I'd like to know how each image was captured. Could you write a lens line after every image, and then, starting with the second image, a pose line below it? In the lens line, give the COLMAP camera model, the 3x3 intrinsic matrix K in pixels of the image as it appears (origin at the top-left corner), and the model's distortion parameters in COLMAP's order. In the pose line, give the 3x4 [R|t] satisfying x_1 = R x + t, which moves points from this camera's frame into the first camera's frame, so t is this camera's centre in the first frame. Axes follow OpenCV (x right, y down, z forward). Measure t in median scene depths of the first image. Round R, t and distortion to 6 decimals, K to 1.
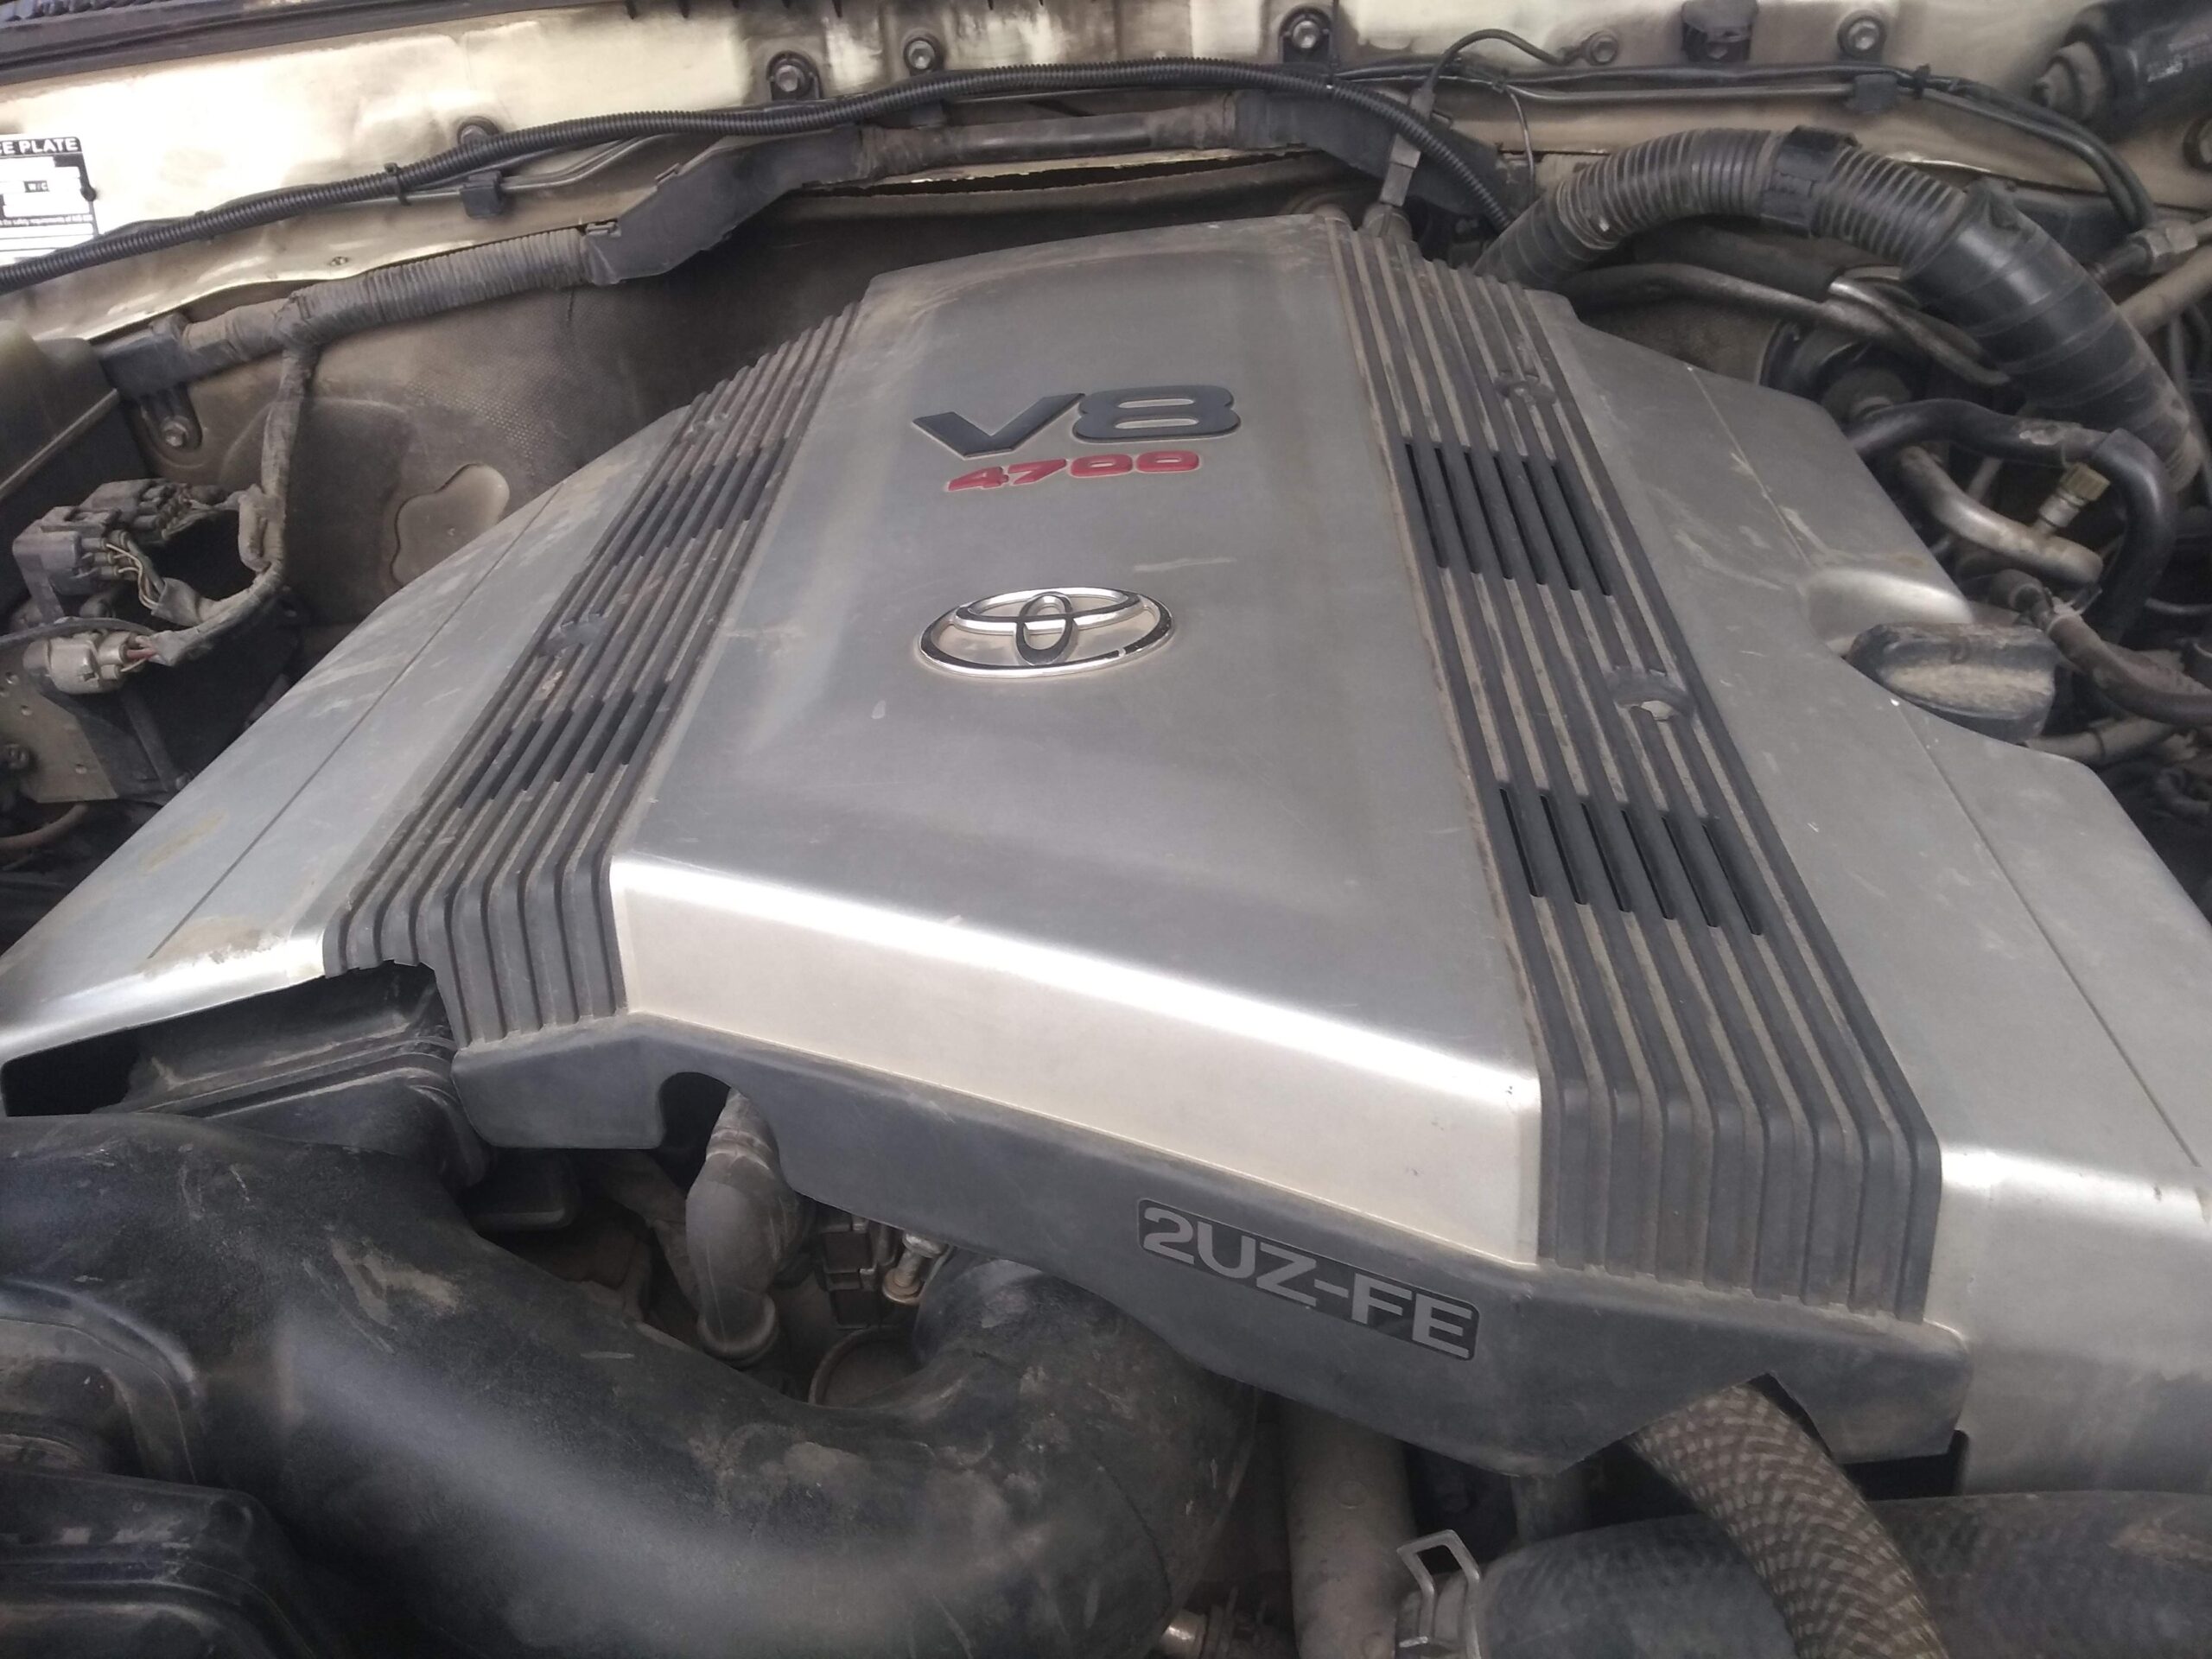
lens RADIAL K [[1589.0, 0, 1106.0], [0, 1589.0, 829.5], [0, 0, 1]] dist [0.002020, 0.000700]
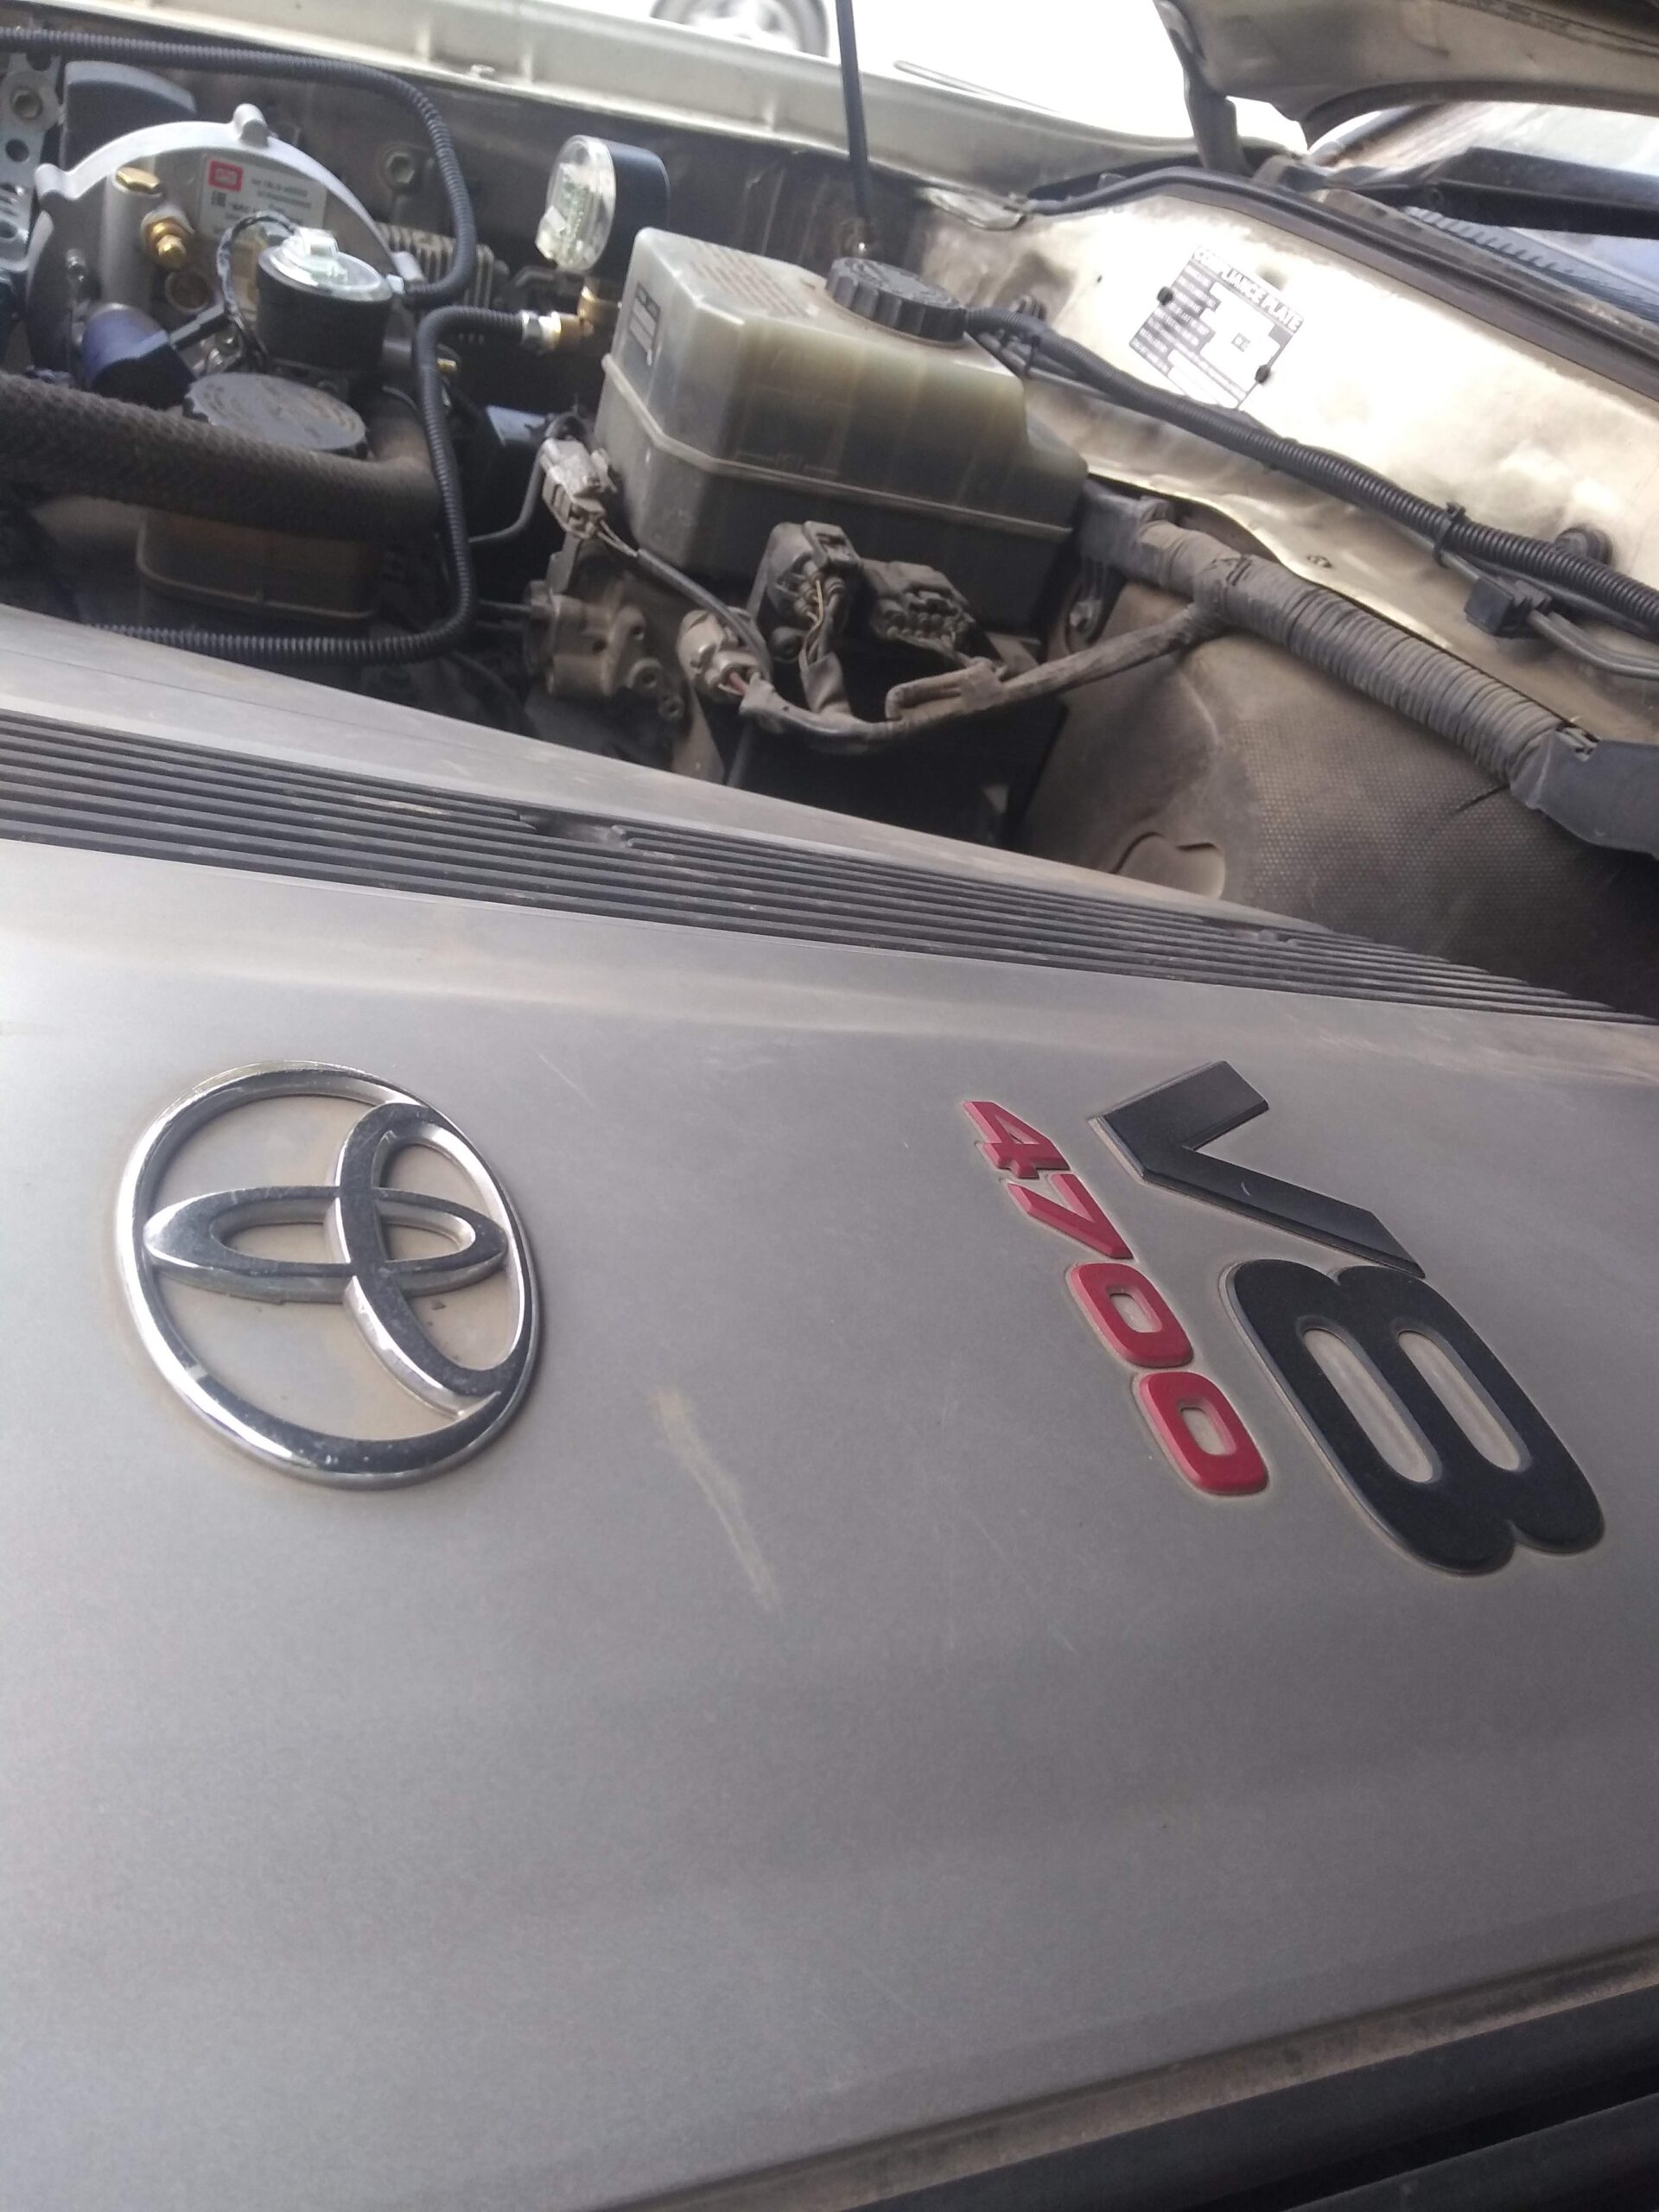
lens RADIAL K [[1725.0, 0, 829.5], [0, 1725.0, 1106.0], [0, 0, 1]] dist [0.086649, -0.103404]
pose [[0.333633, 0.704052, -0.626897, 0.151944], [-0.806138, 0.557815, 0.197444, -0.189012], [0.488704, 0.439492, 0.753668, 0.370517]]
